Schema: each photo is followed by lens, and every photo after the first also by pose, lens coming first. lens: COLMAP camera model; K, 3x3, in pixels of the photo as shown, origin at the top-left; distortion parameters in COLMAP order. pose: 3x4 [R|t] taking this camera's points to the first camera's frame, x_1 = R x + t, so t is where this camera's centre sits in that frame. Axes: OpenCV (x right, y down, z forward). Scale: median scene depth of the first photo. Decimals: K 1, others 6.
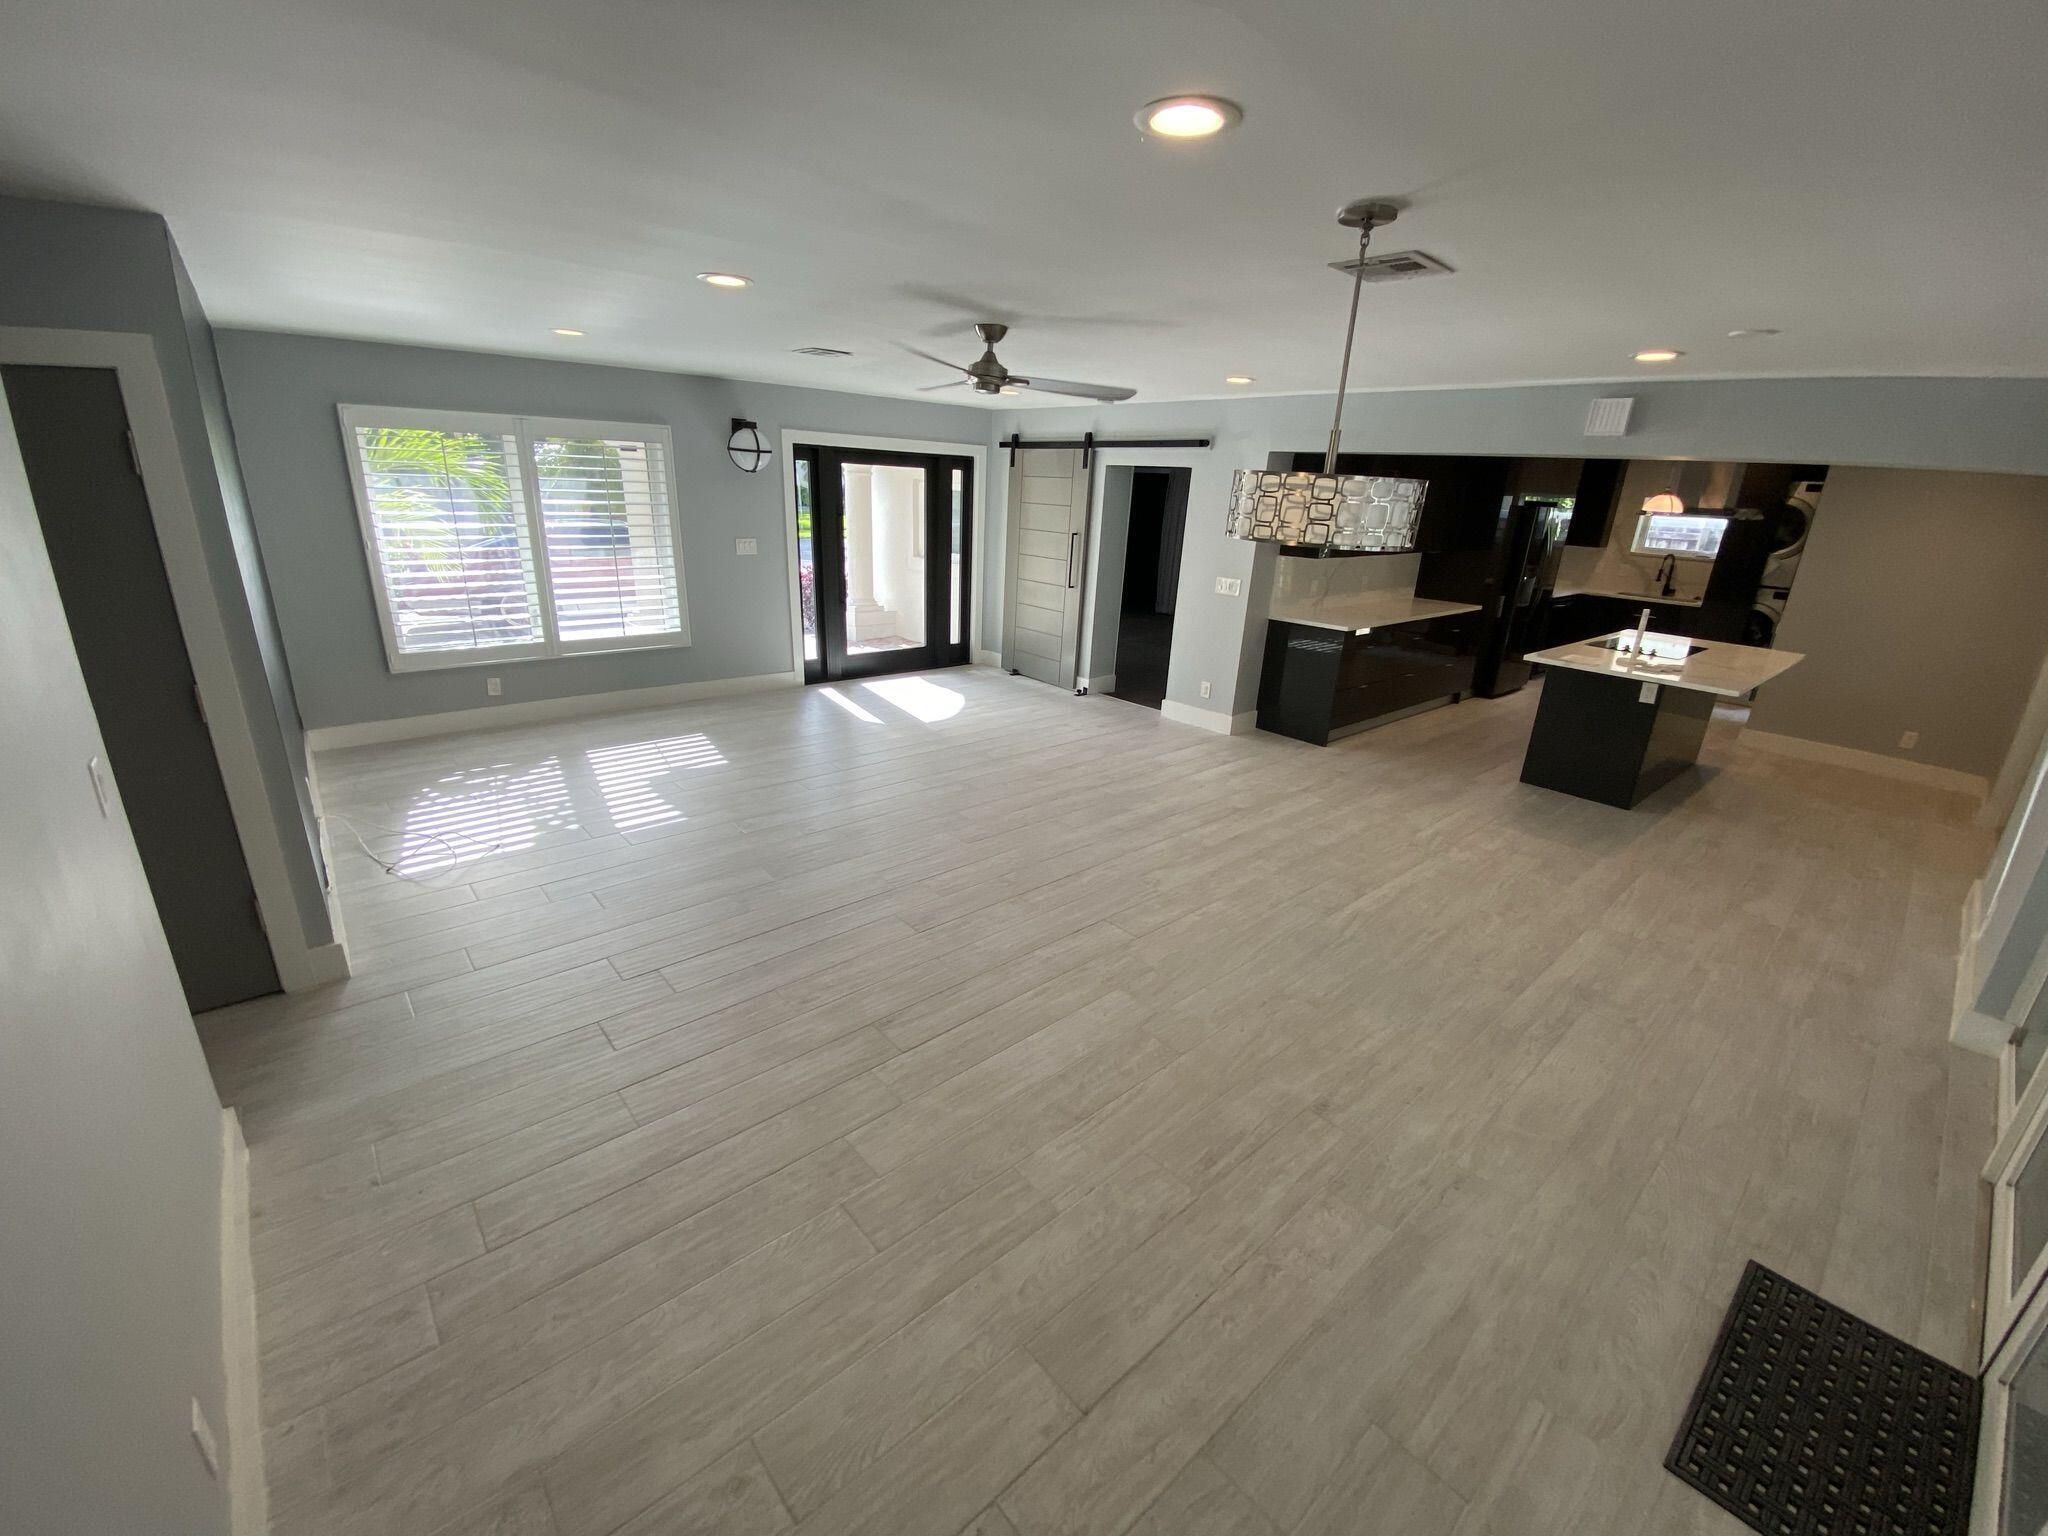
lens RADIAL K [[835.2, 0, 1024.0], [0, 835.2, 768.0], [0, 0, 1]] dist [0.015148, -0.018983]
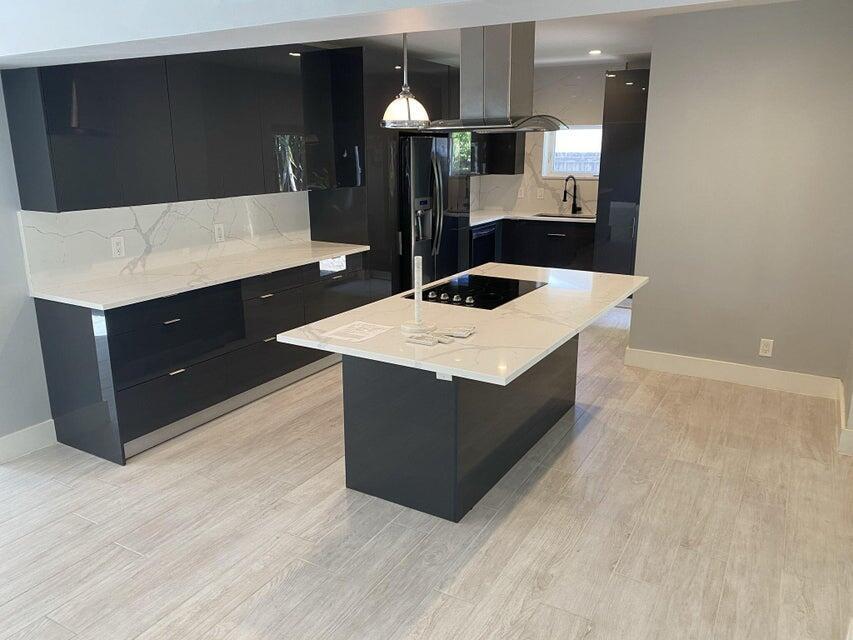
lens RADIAL K [[654.4, 0, 426.5], [0, 654.4, 320.0], [0, 0, 1]] dist [0.042146, -0.038025]
pose [[0.946213, -0.125646, 0.298153, 0.455330], [0.144965, 0.988480, -0.043499, -0.087264], [-0.289252, 0.084381, 0.953527, 0.369275]]
